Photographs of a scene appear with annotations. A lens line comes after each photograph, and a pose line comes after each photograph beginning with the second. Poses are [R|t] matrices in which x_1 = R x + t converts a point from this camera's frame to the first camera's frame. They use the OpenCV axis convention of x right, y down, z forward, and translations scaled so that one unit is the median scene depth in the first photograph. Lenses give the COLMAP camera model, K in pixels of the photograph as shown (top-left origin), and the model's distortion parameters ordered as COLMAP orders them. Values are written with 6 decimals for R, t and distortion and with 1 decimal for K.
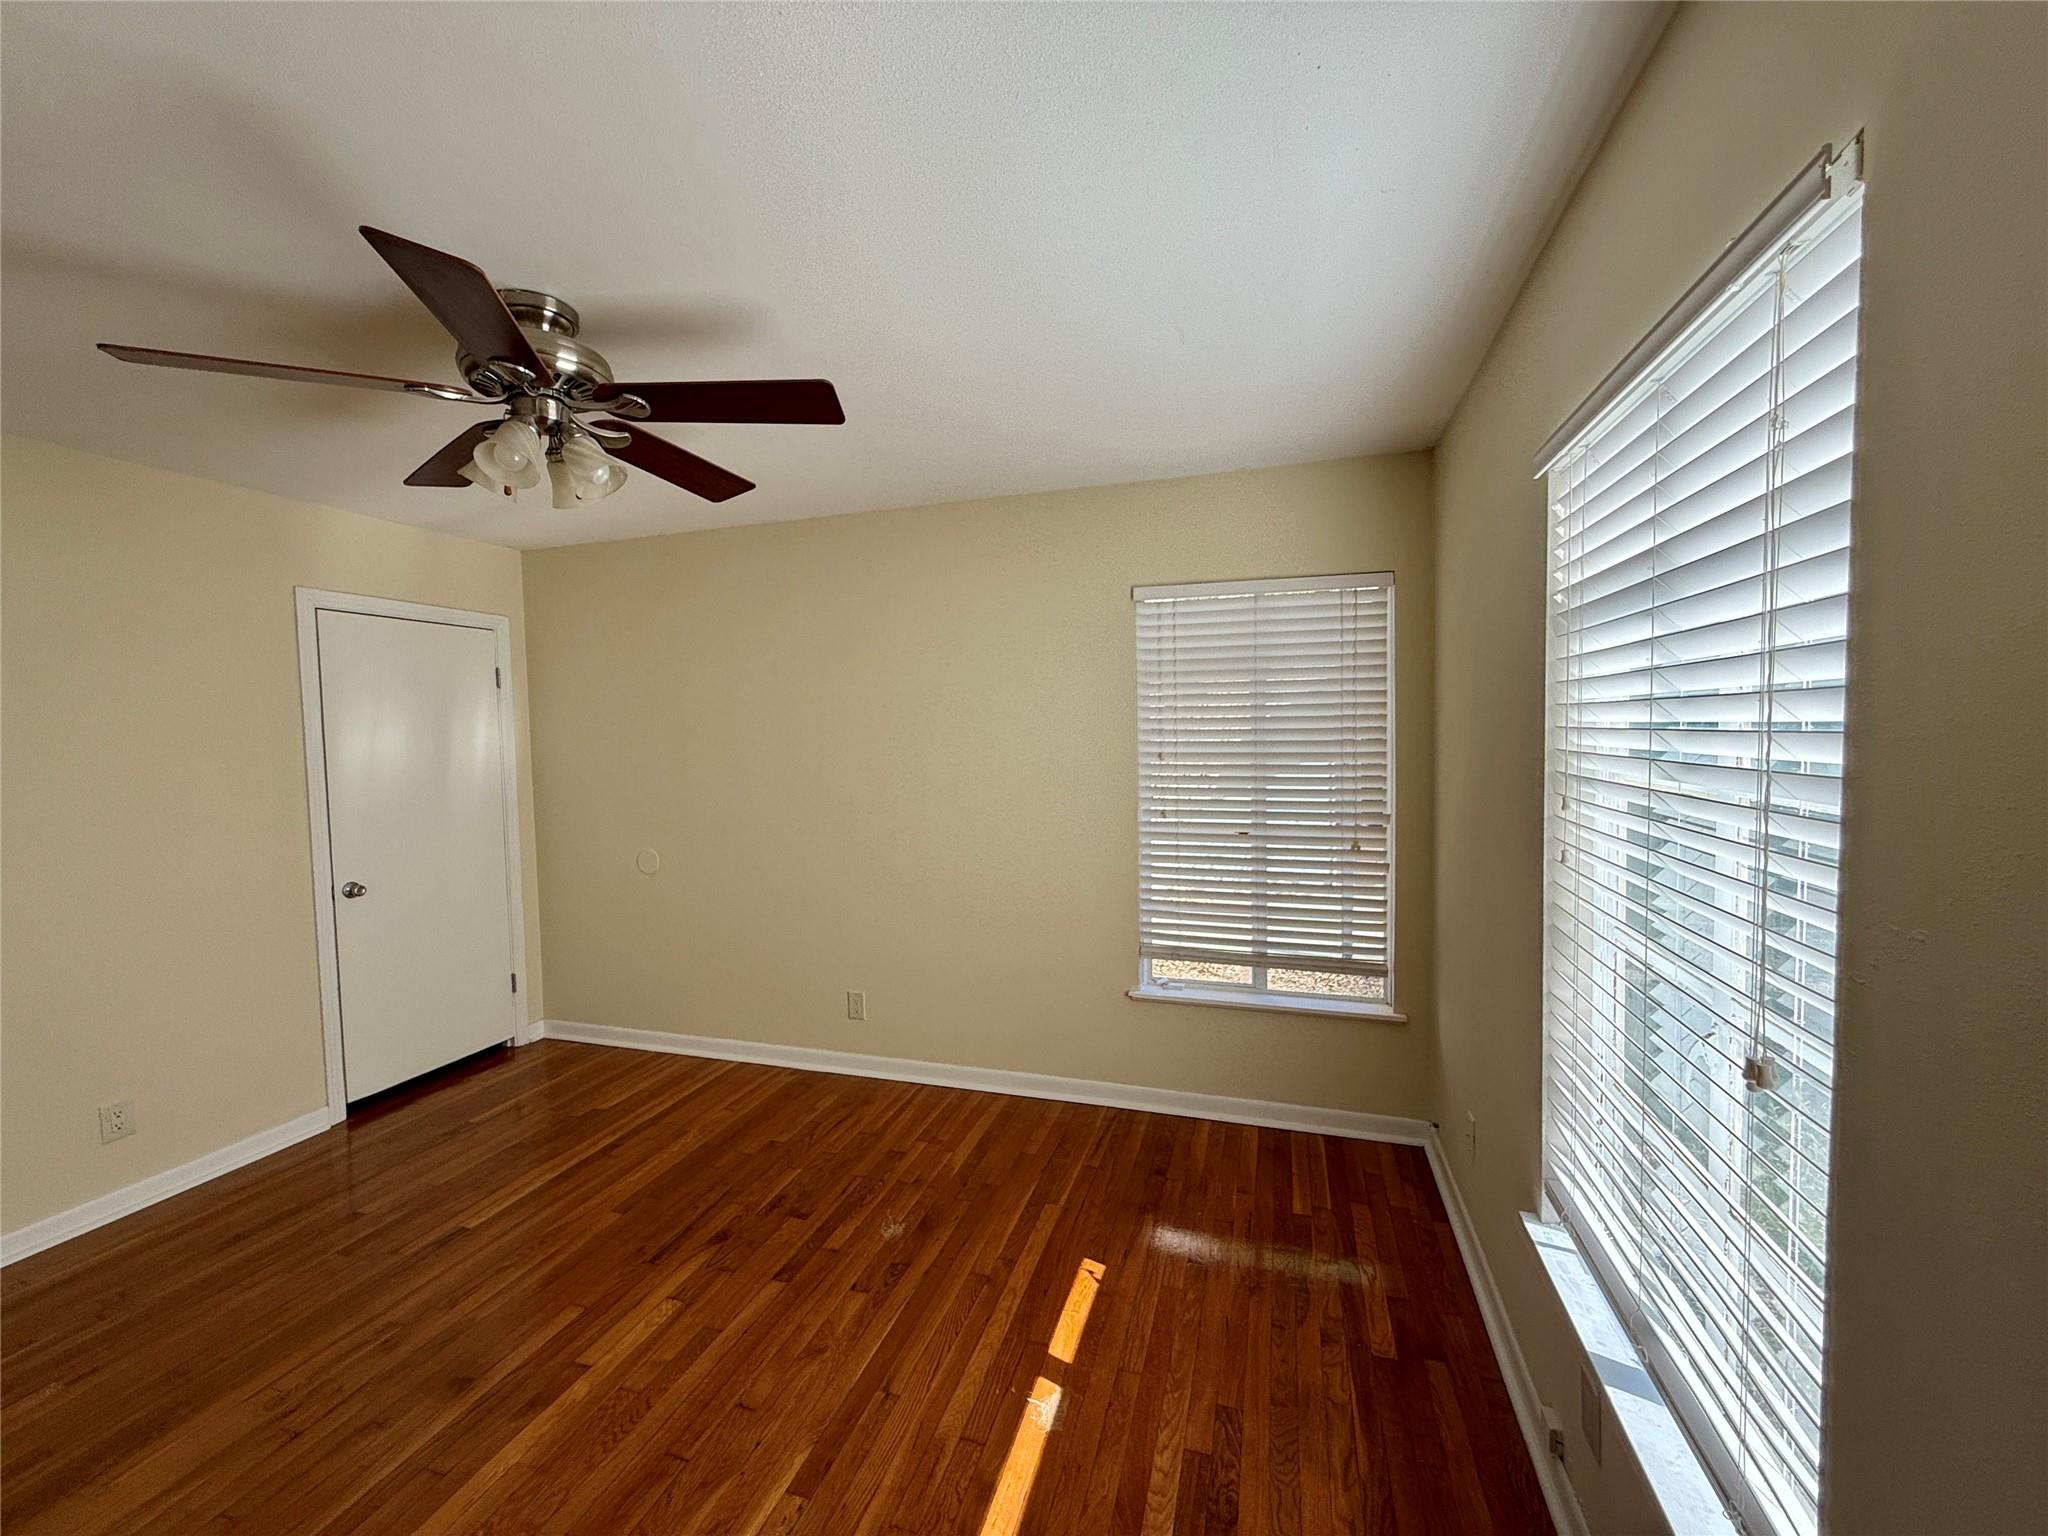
lens RADIAL K [[819.9, 0, 1020.3], [0, 819.9, 770.3], [0, 0, 1]] dist [-0.001051, -0.000576]
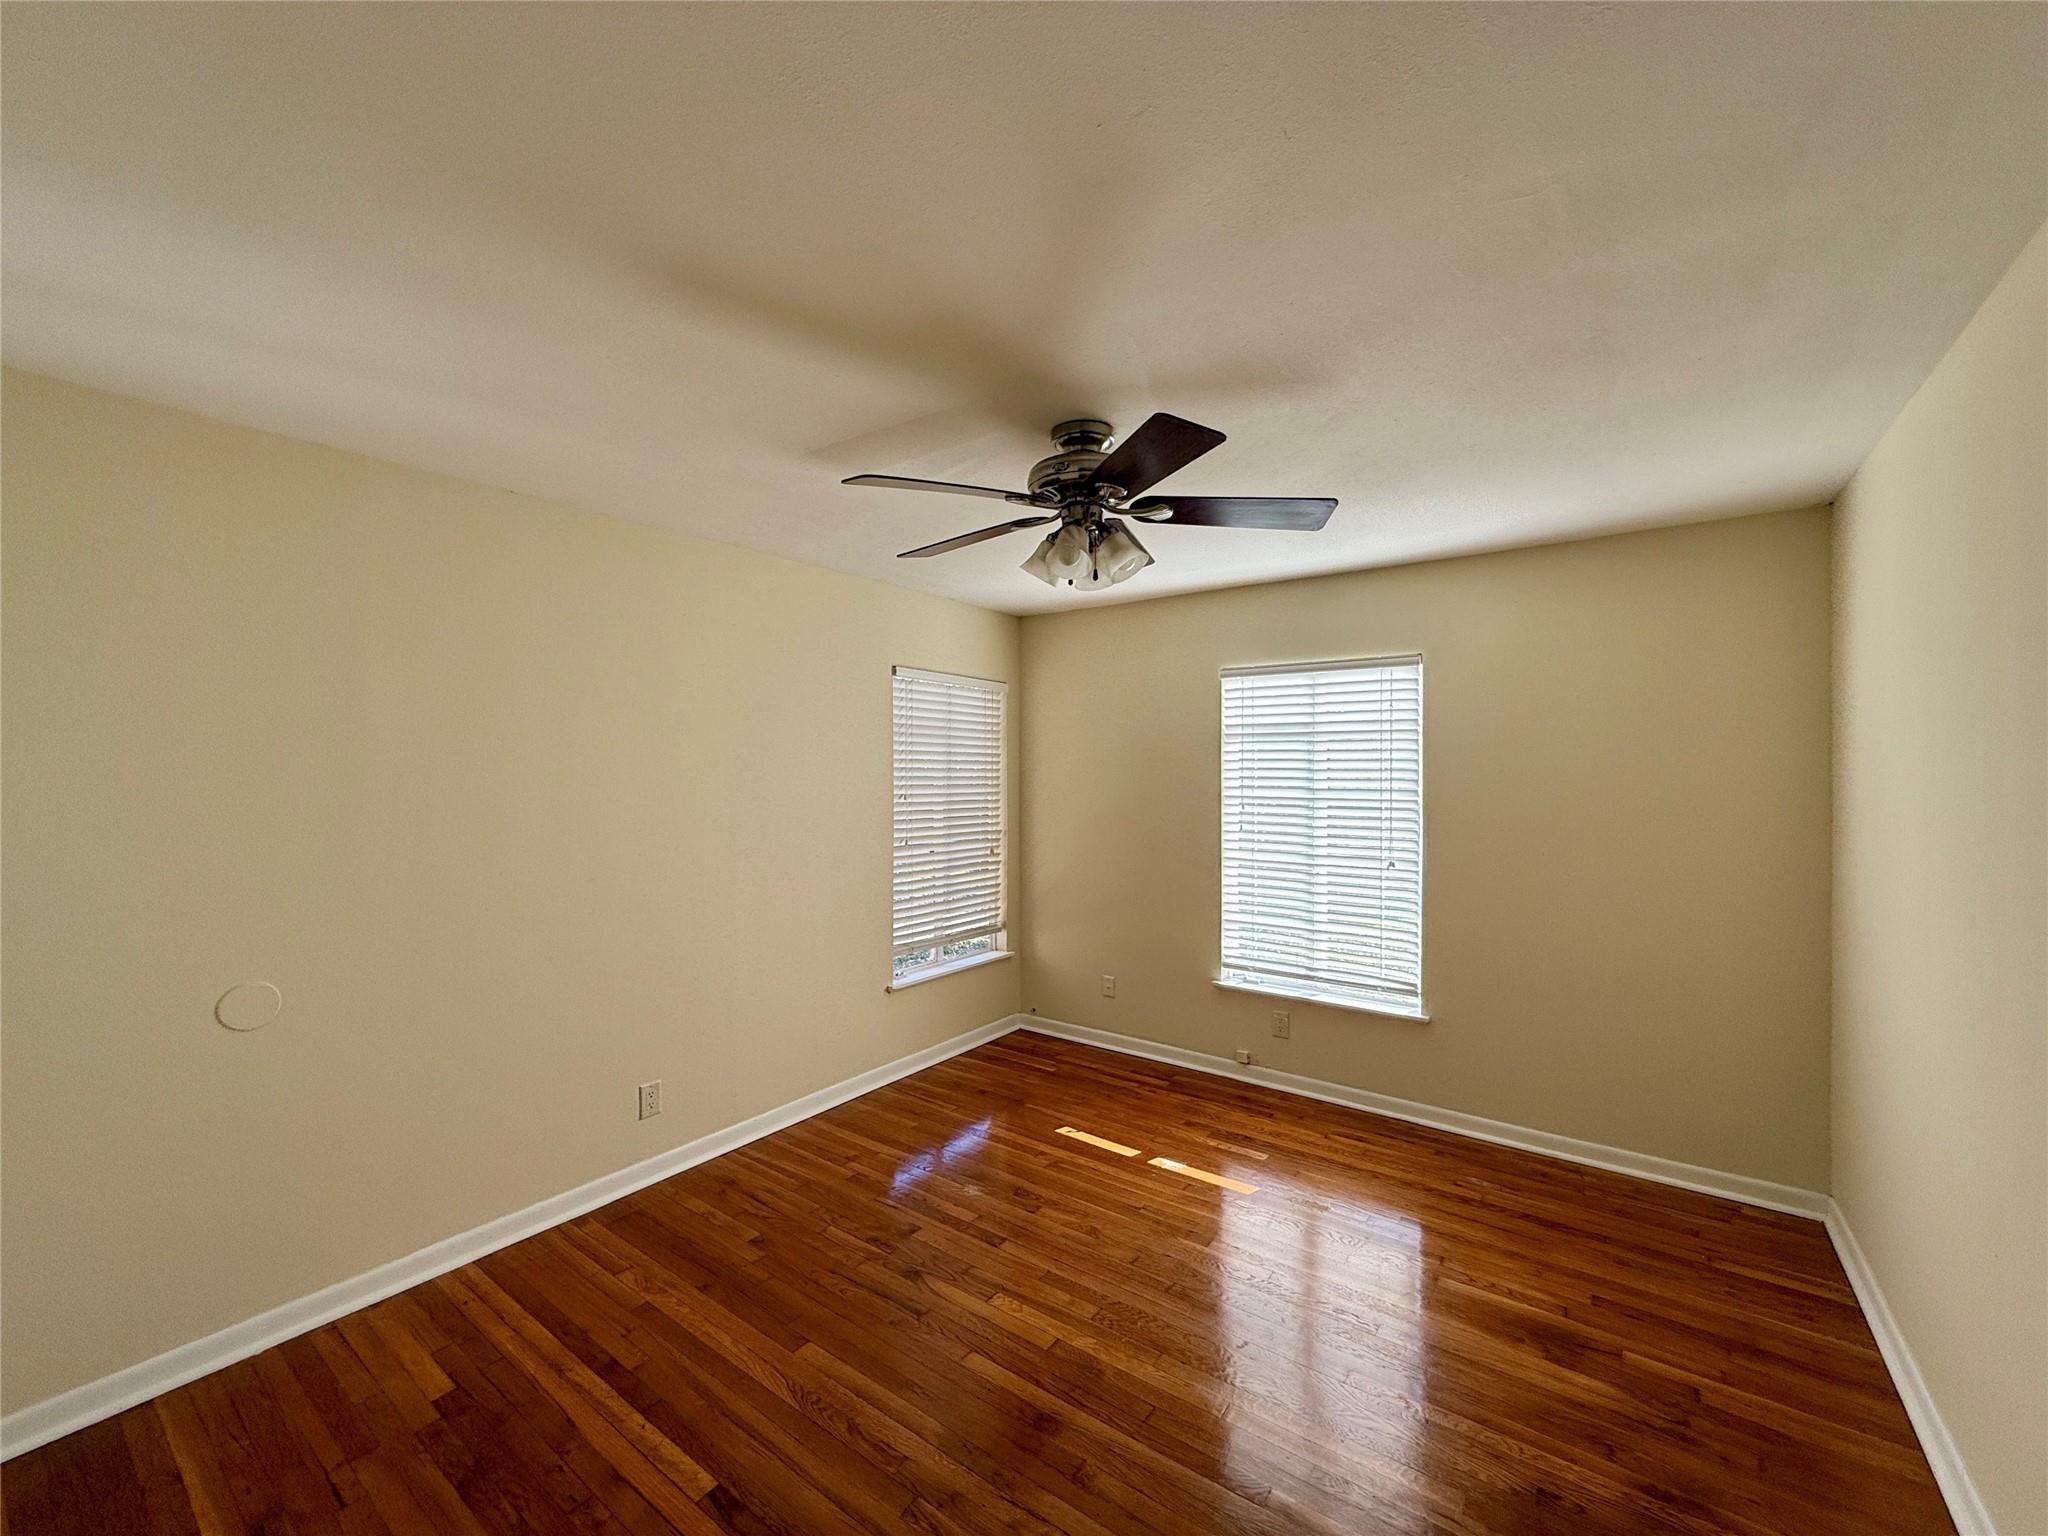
lens RADIAL K [[817.2, 0, 1017.6], [0, 817.2, 769.1], [0, 0, 1]] dist [-0.000835, 0.000134]
pose [[0.326773, 0.018105, 0.944929, -1.188402], [0.039887, 0.998661, -0.032928, -0.014302], [-0.944261, 0.048450, 0.325614, 0.476690]]
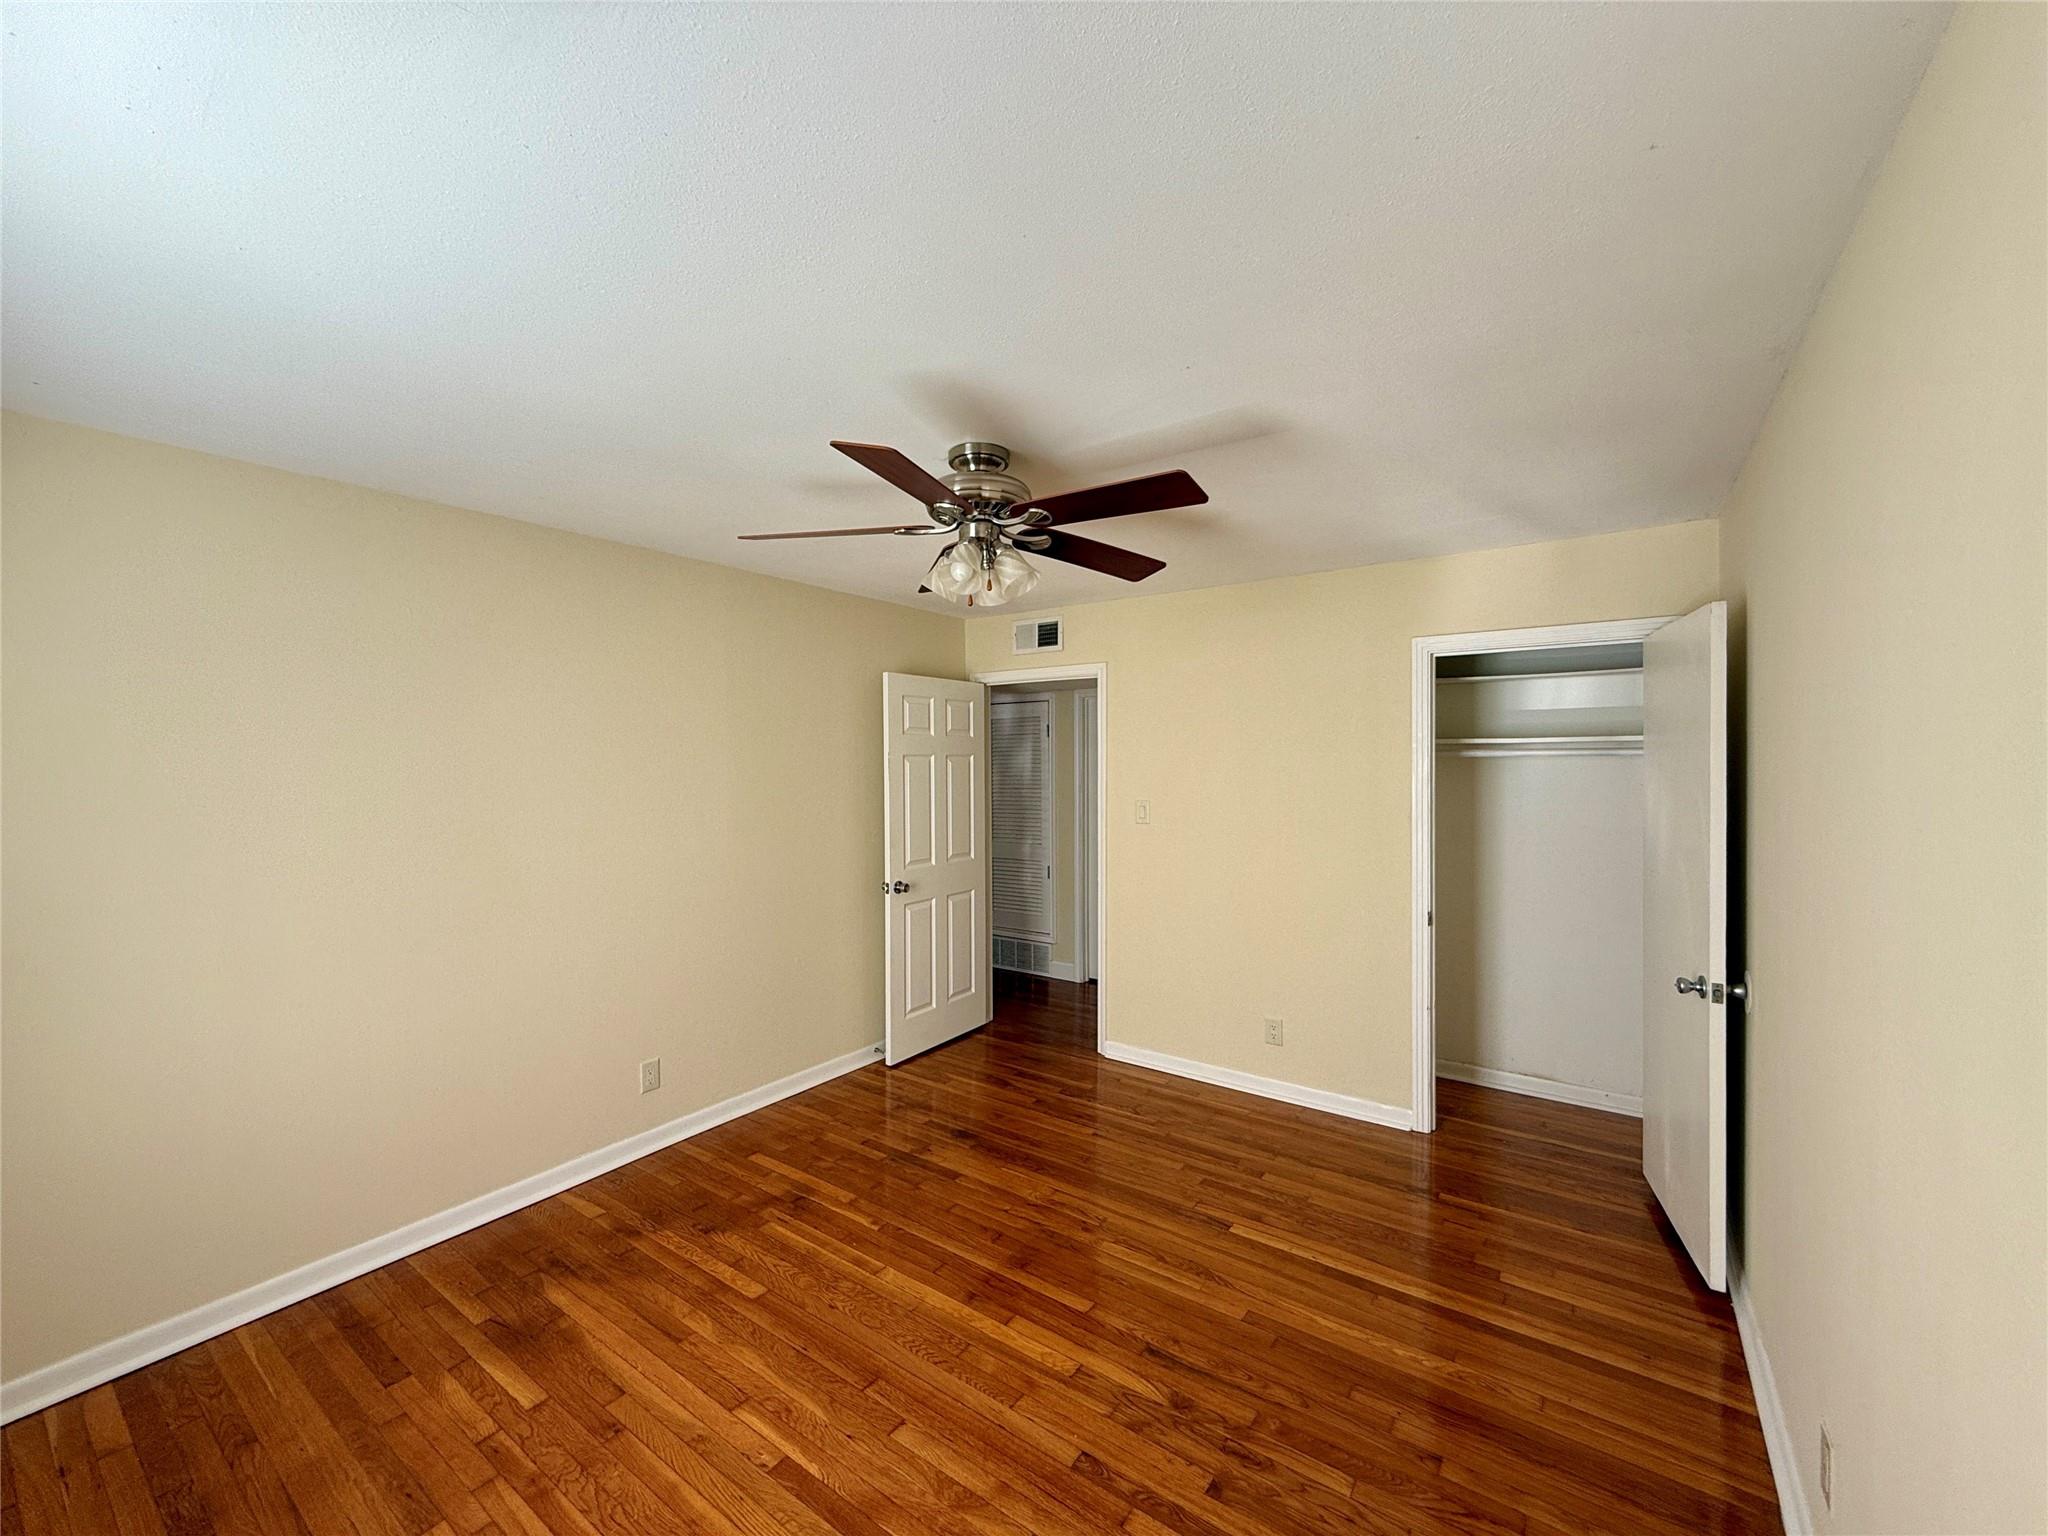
lens RADIAL K [[816.1, 0, 1018.1], [0, 816.1, 768.6], [0, 0, 1]] dist [0.000192, -0.000006]
pose [[-0.314005, 0.027963, -0.949009, 0.407298], [-0.037304, 0.998431, 0.041762, -0.084641], [0.948688, 0.048515, -0.312469, 0.985630]]
